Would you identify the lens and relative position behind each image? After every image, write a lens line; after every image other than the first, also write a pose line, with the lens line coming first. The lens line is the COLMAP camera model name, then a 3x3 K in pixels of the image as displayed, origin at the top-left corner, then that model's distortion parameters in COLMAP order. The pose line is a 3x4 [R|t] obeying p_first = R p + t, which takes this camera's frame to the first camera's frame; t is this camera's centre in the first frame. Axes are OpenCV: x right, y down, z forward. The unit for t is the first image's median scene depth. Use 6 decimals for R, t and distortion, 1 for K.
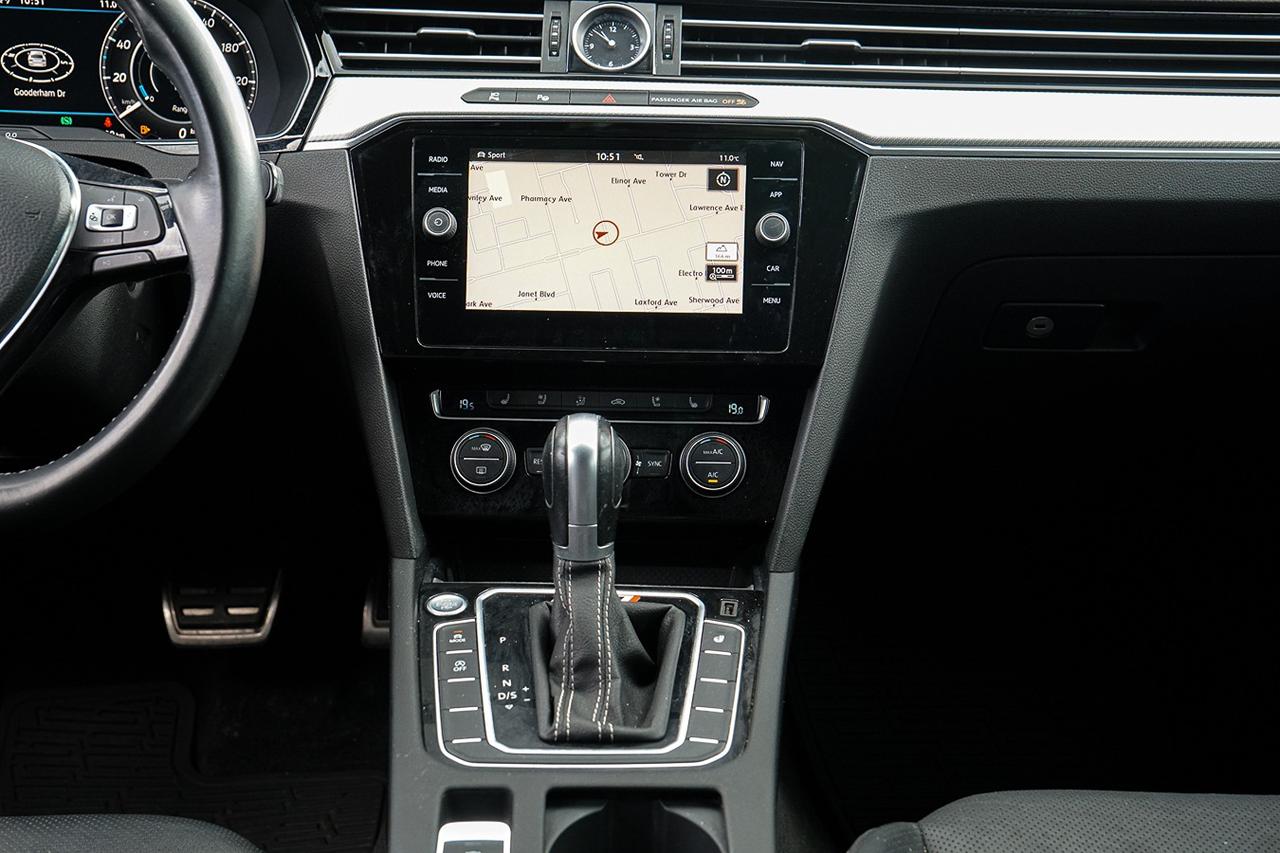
lens RADIAL K [[1786.3, 0, 640.0], [0, 1786.3, 426.5], [0, 0, 1]] dist [0.128210, 0.036758]
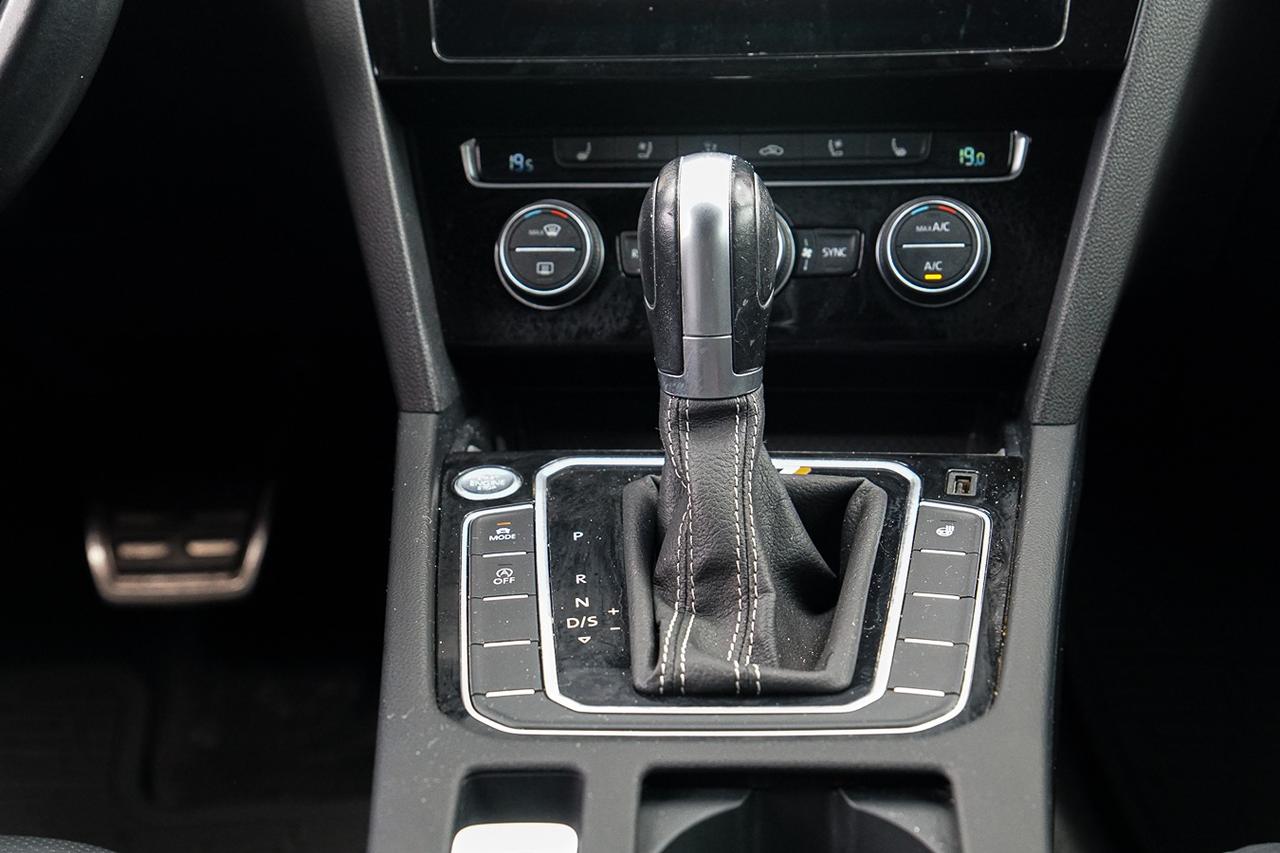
lens RADIAL K [[2475.7, 0, 640.0], [0, 2475.7, 426.5], [0, 0, 1]] dist [0.310833, -0.011786]
pose [[0.996165, -0.015114, -0.086179, 0.015240], [0.016706, 0.999702, 0.017779, 0.067670], [0.085885, -0.019151, 0.996121, 0.180261]]
